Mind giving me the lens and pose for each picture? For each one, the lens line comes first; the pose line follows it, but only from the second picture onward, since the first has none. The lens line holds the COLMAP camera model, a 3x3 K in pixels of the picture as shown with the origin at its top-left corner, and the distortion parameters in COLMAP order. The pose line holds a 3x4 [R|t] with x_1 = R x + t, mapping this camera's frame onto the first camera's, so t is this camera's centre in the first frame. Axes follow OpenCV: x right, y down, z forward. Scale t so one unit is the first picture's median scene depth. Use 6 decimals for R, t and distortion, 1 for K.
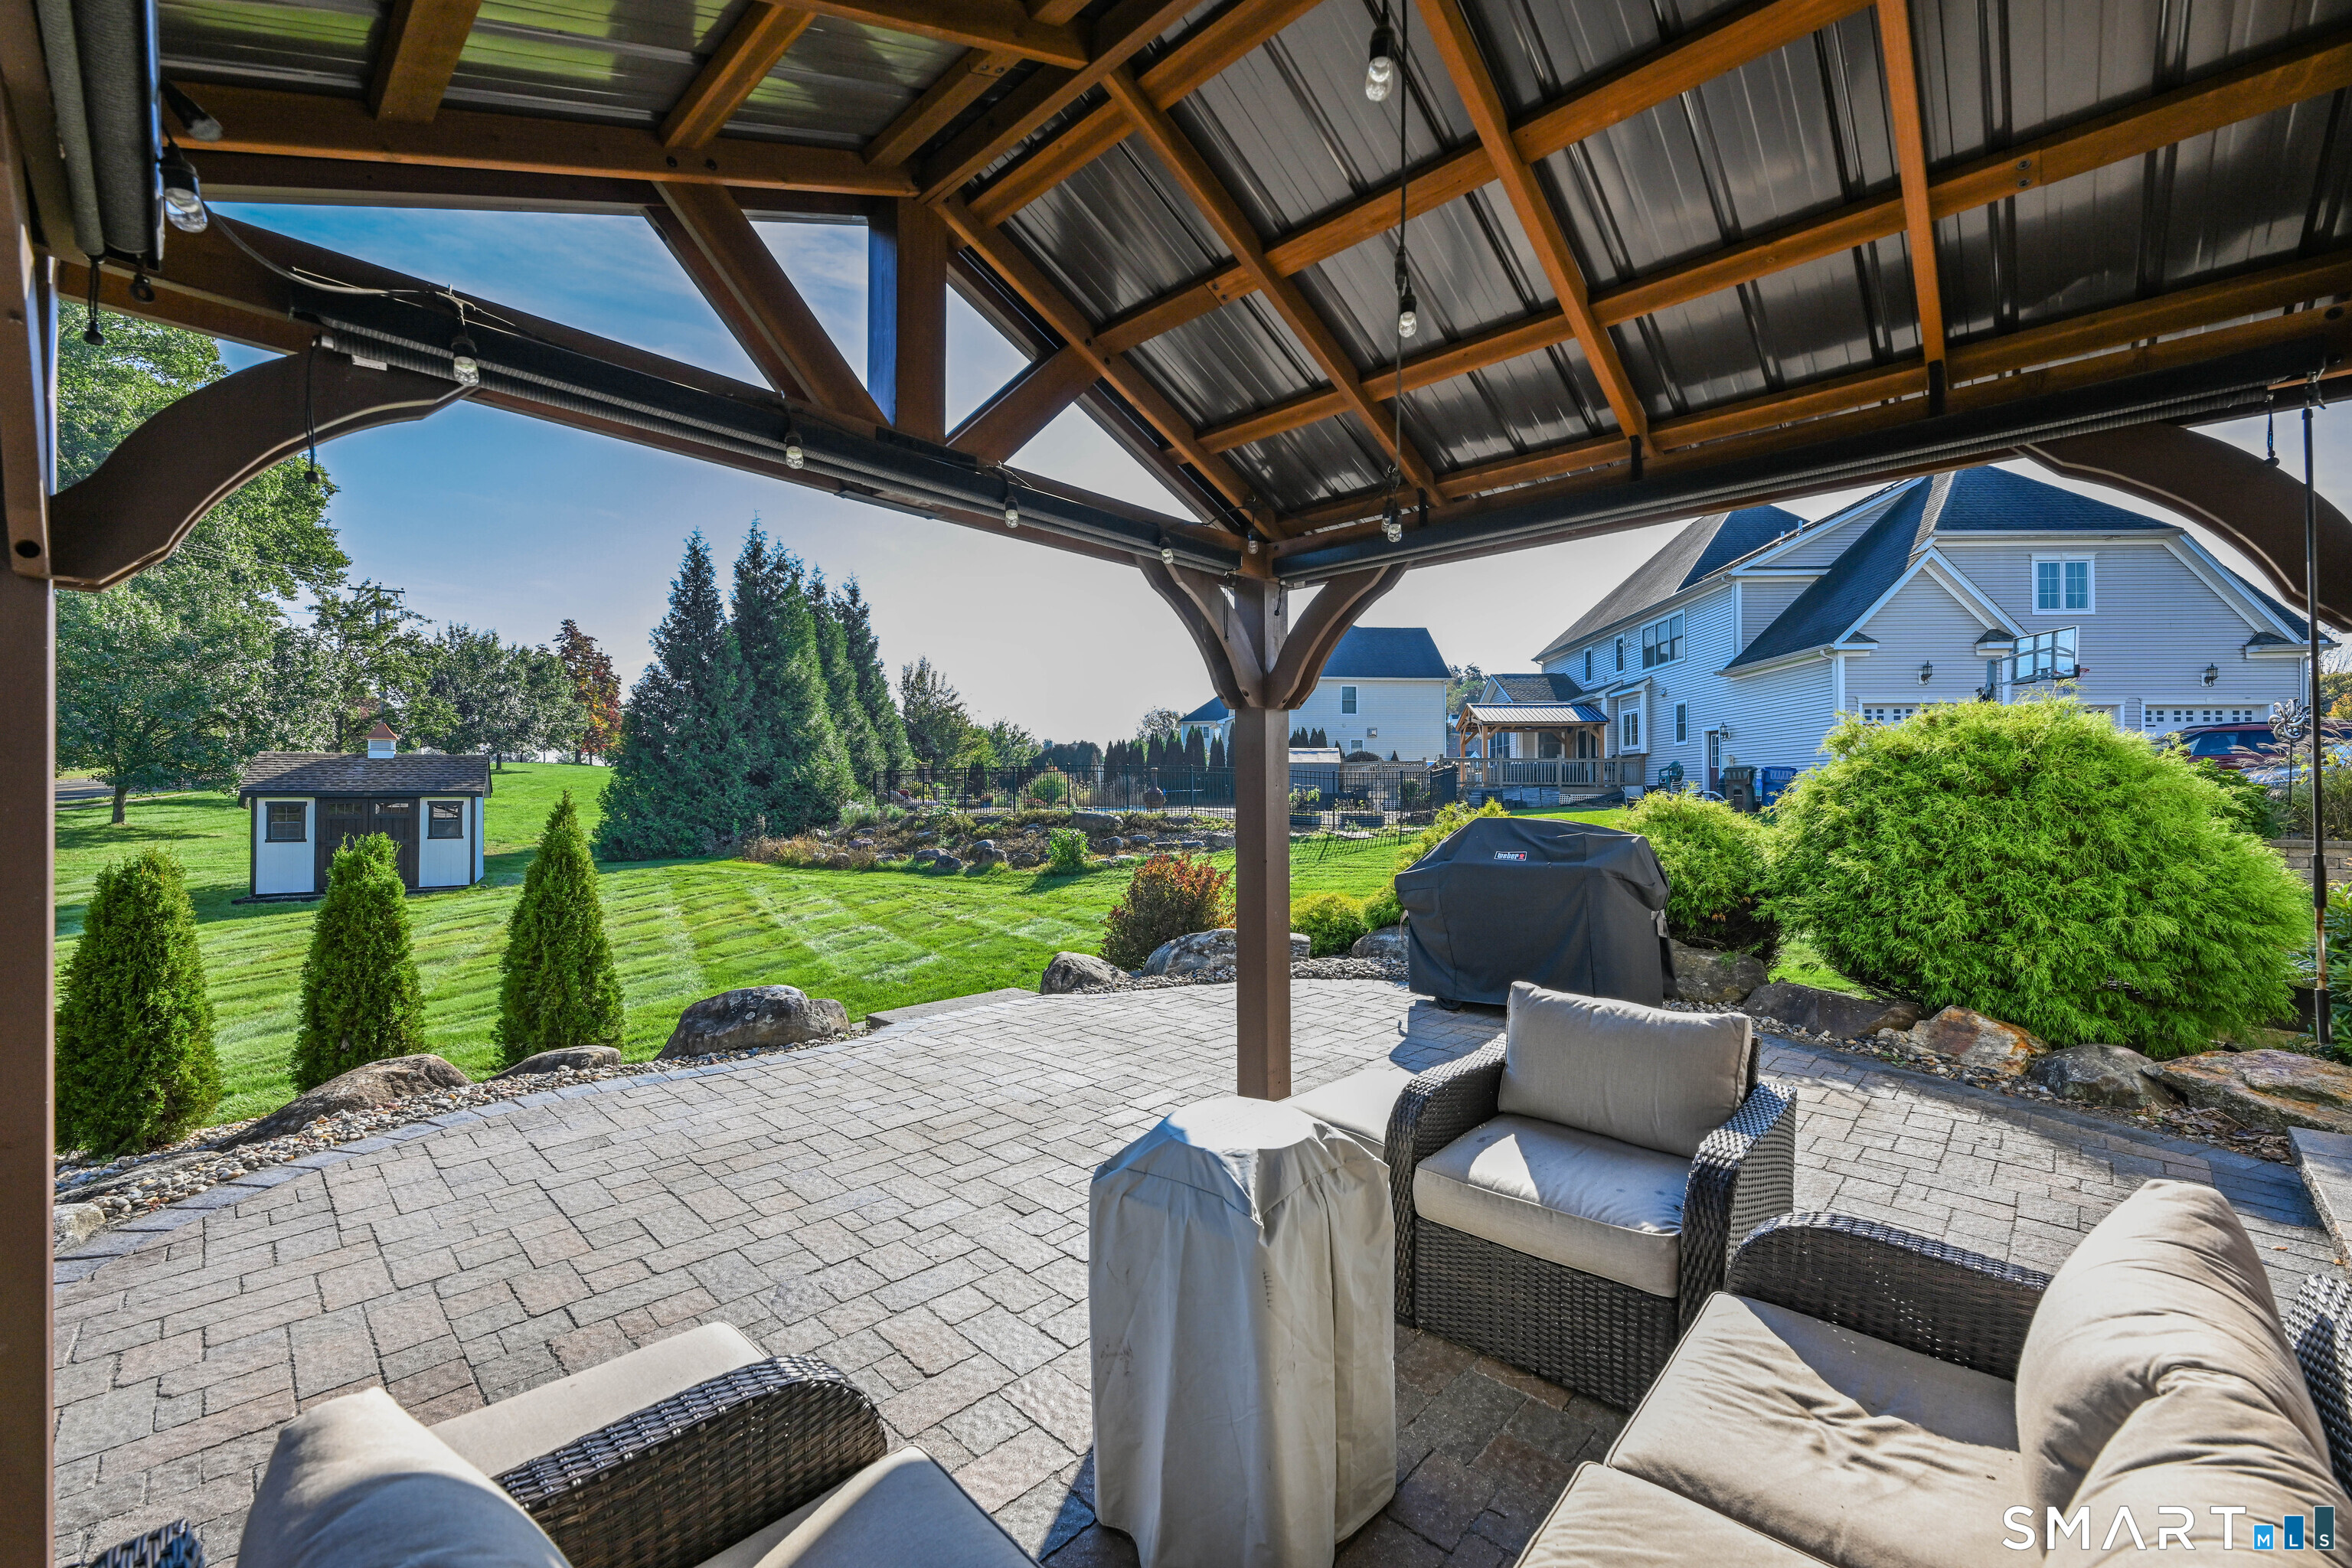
lens RADIAL K [[937.5, 0, 1165.1], [0, 937.5, 789.1], [0, 0, 1]] dist [-0.000452, -0.000214]
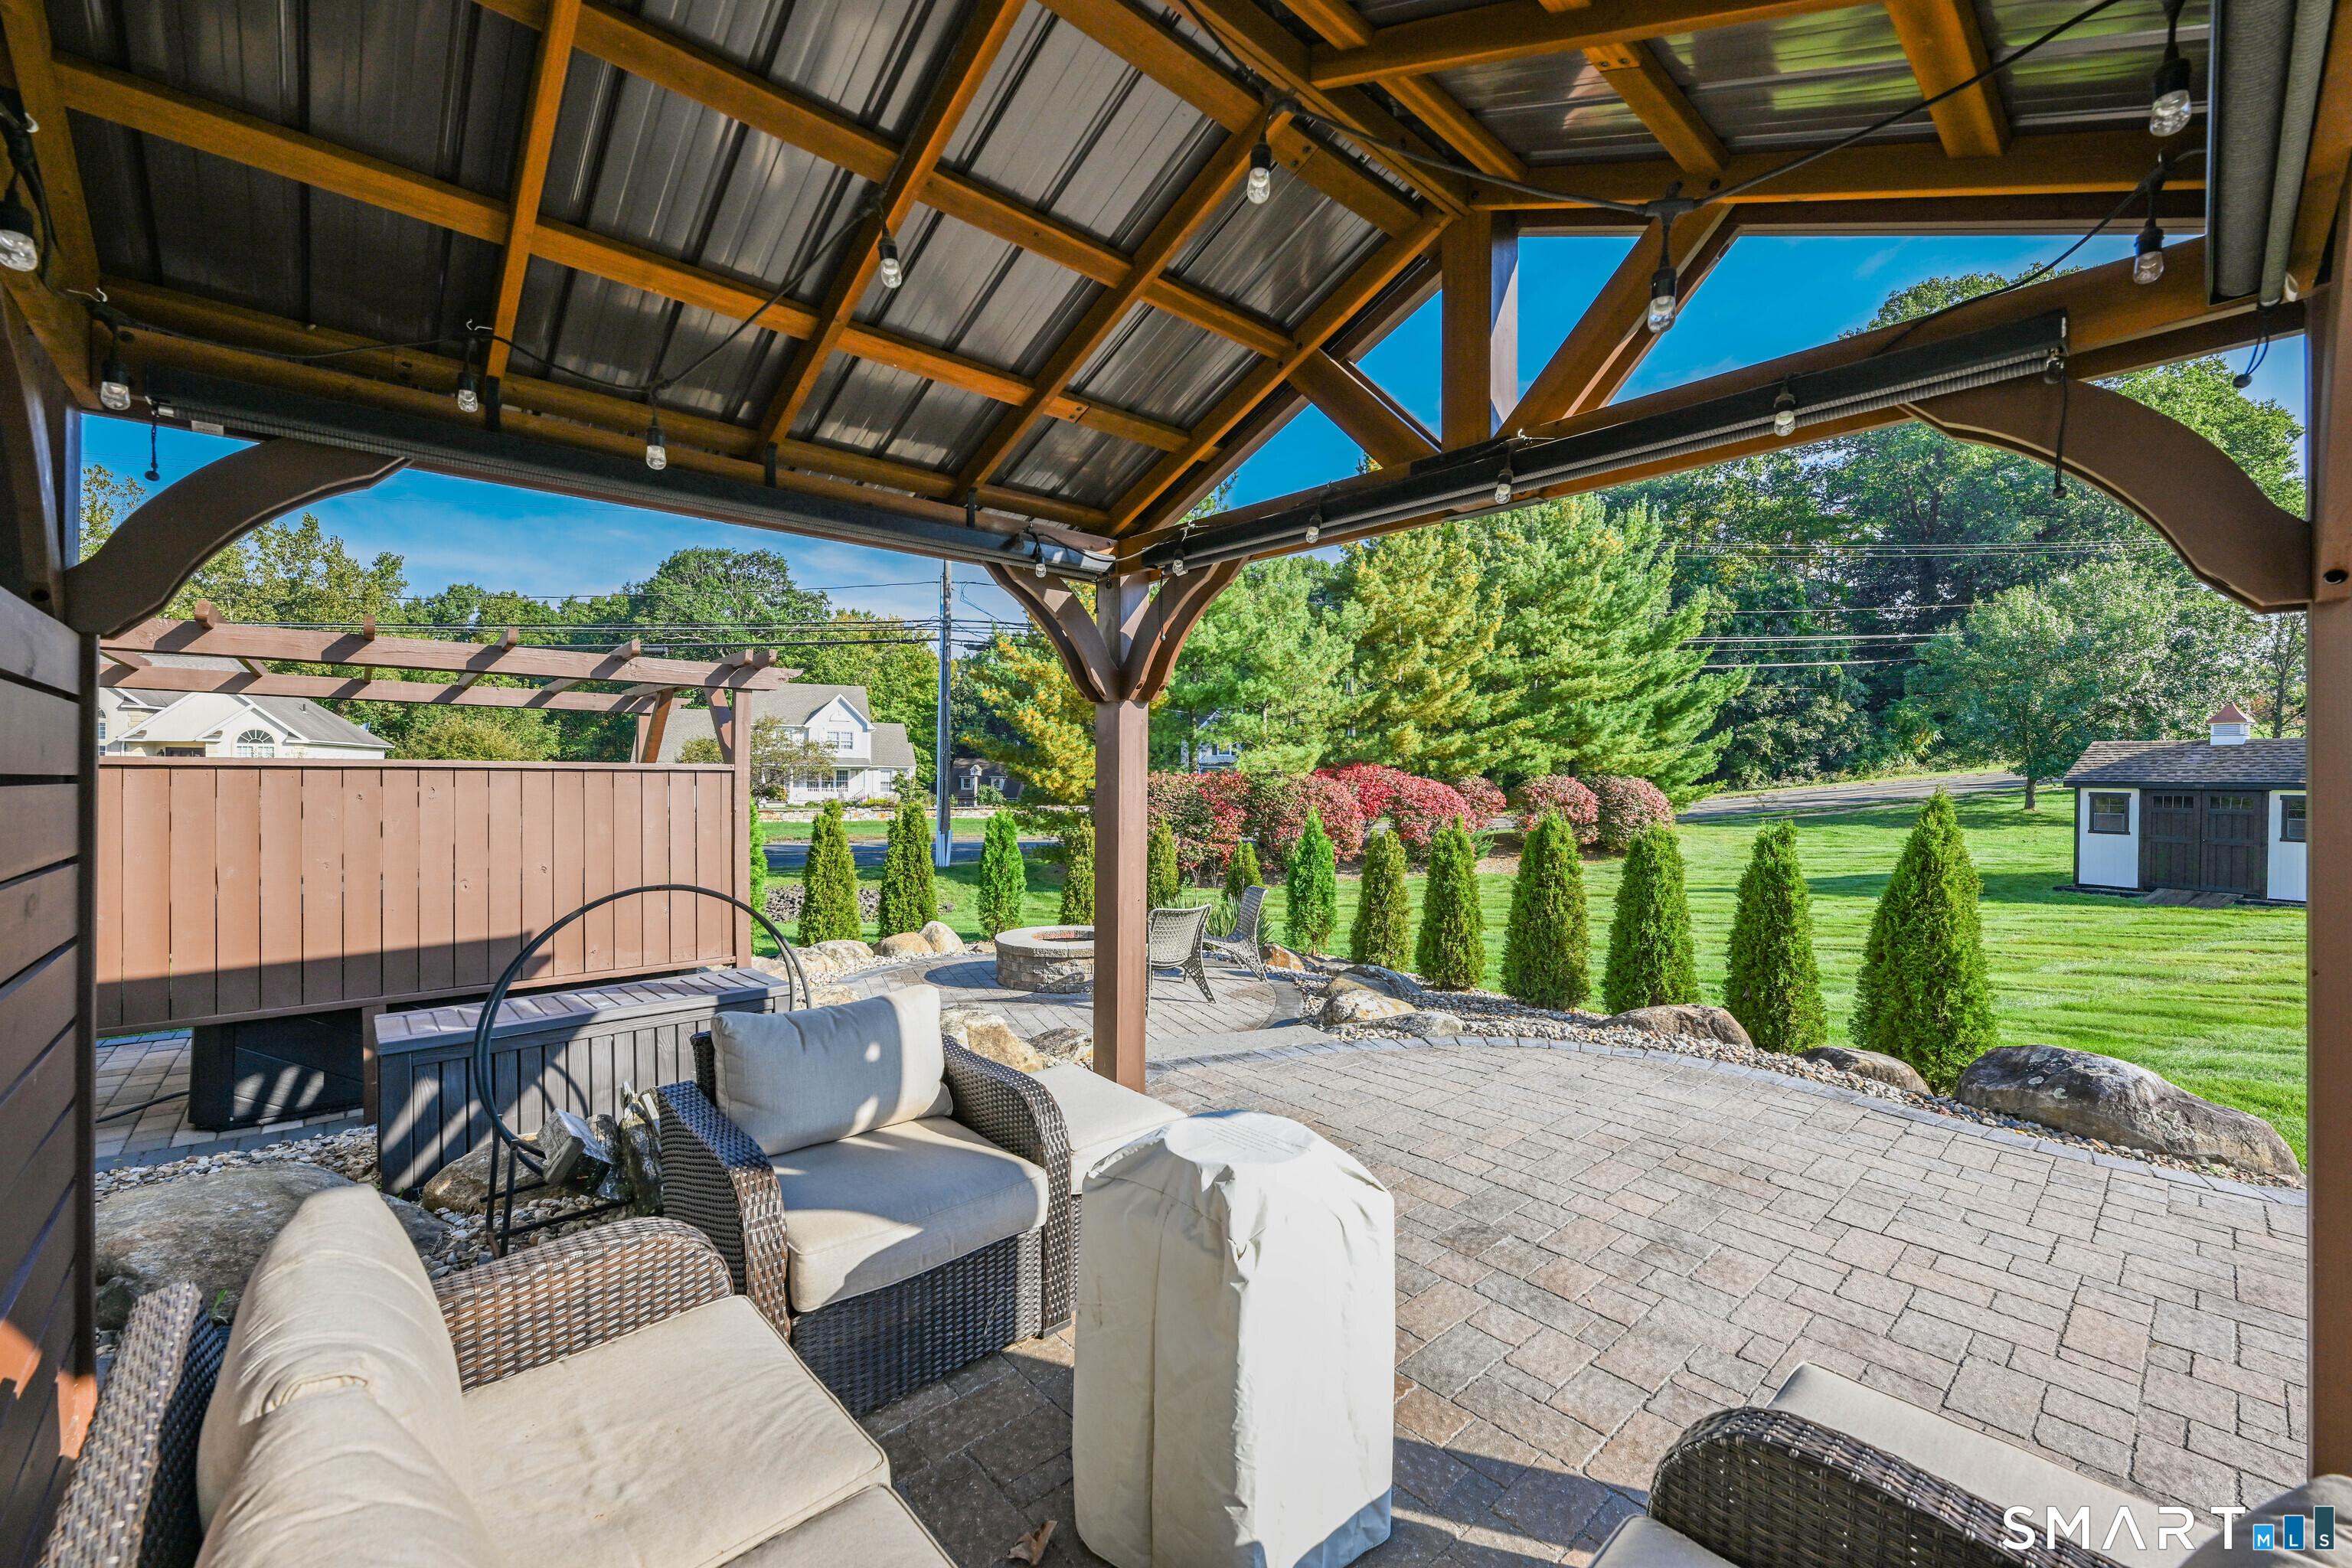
lens RADIAL K [[937.5, 0, 1182.7], [0, 937.5, 775.7], [0, 0, 1]] dist [-0.000452, -0.000214]
pose [[-0.058928, 0.000796, -0.998262, 0.094778], [-0.004070, 0.999991, 0.001037, -0.001453], [0.998254, 0.004124, -0.058925, 0.090404]]
